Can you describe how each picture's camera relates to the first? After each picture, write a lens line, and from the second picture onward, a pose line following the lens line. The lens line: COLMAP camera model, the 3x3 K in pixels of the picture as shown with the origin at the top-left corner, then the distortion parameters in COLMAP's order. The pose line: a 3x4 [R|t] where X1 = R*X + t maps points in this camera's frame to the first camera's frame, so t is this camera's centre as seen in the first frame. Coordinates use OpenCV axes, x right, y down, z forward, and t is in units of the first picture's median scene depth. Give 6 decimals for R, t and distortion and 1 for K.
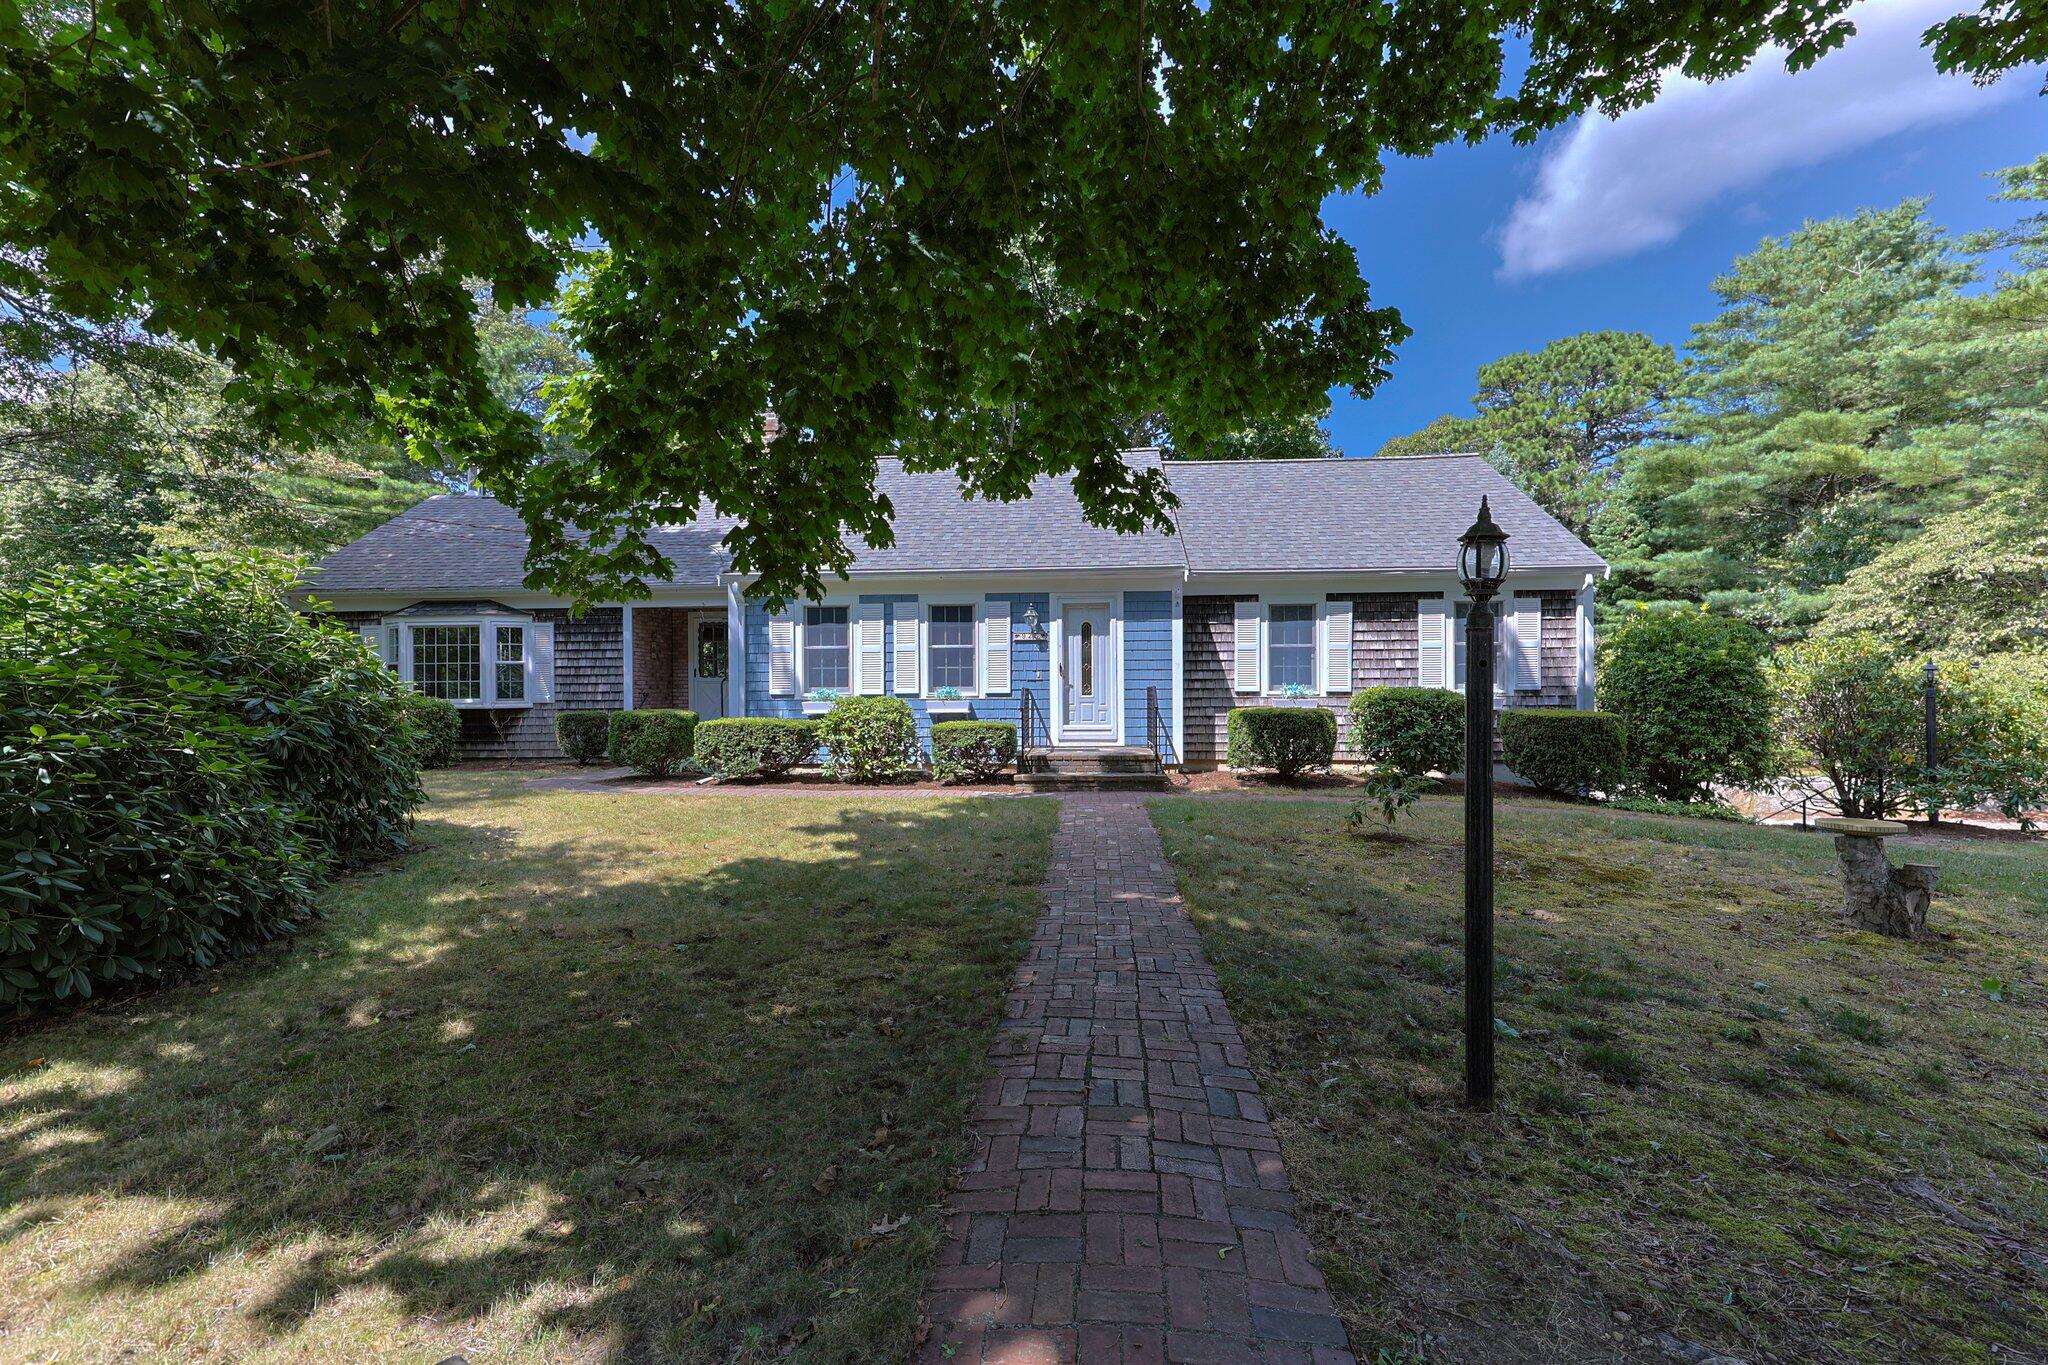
lens RADIAL K [[796.2, 0, 1024.0], [0, 796.2, 682.5], [0, 0, 1]] dist [-0.000449, 0.000001]
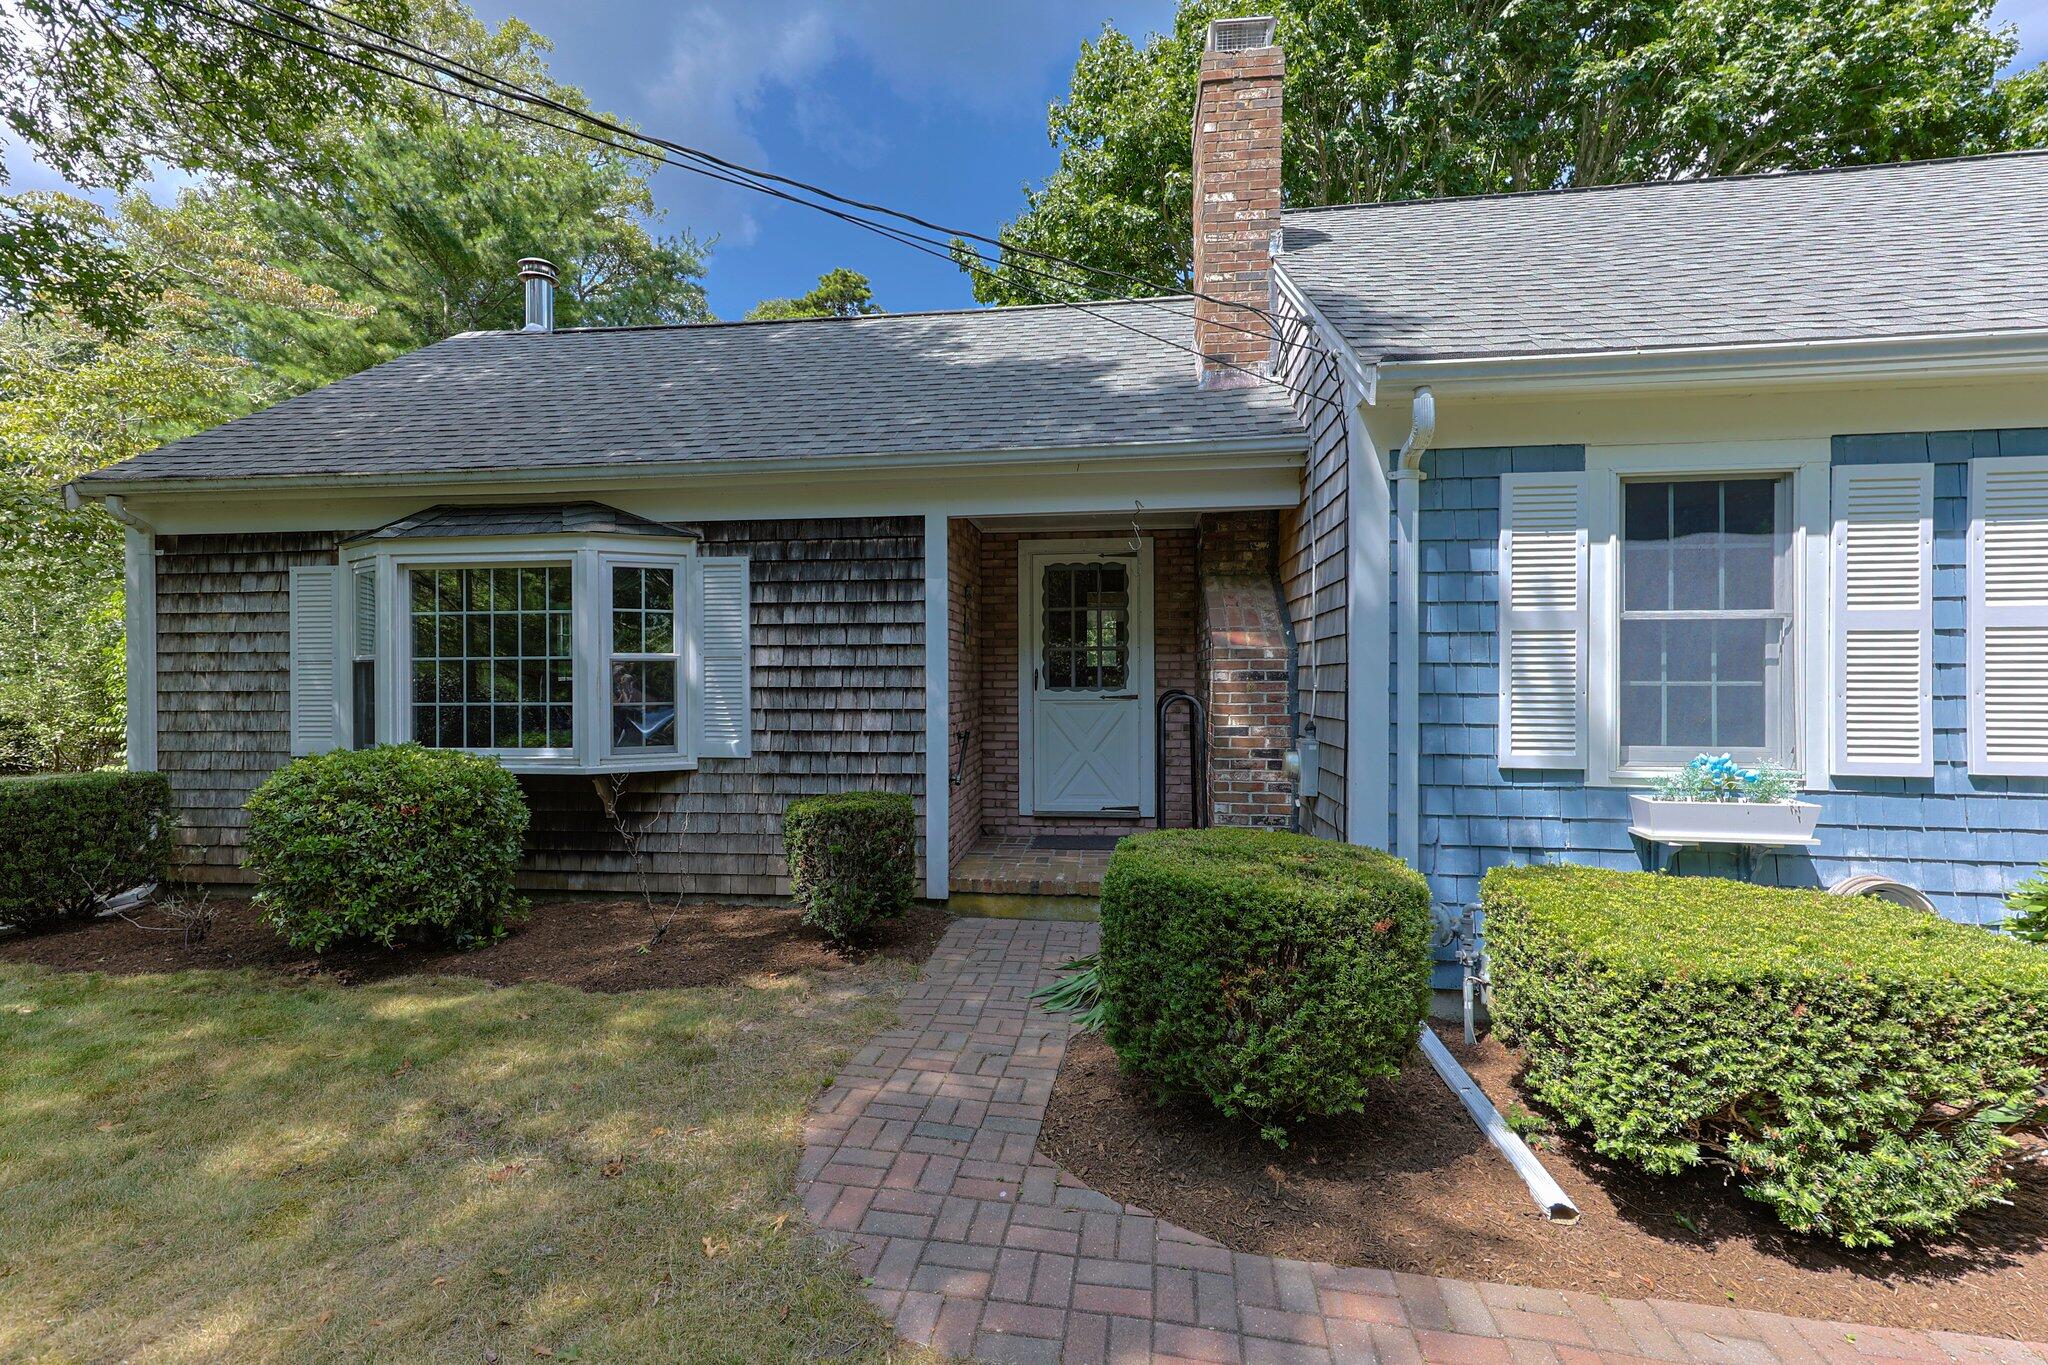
lens RADIAL K [[863.7, 0, 1024.0], [0, 863.7, 682.5], [0, 0, 1]] dist [0.015109, 0.000007]
pose [[0.997416, 0.007155, -0.071483, -0.423838], [-0.006204, 0.999889, 0.013524, -0.018898], [0.071572, -0.013045, 0.997350, 0.579791]]
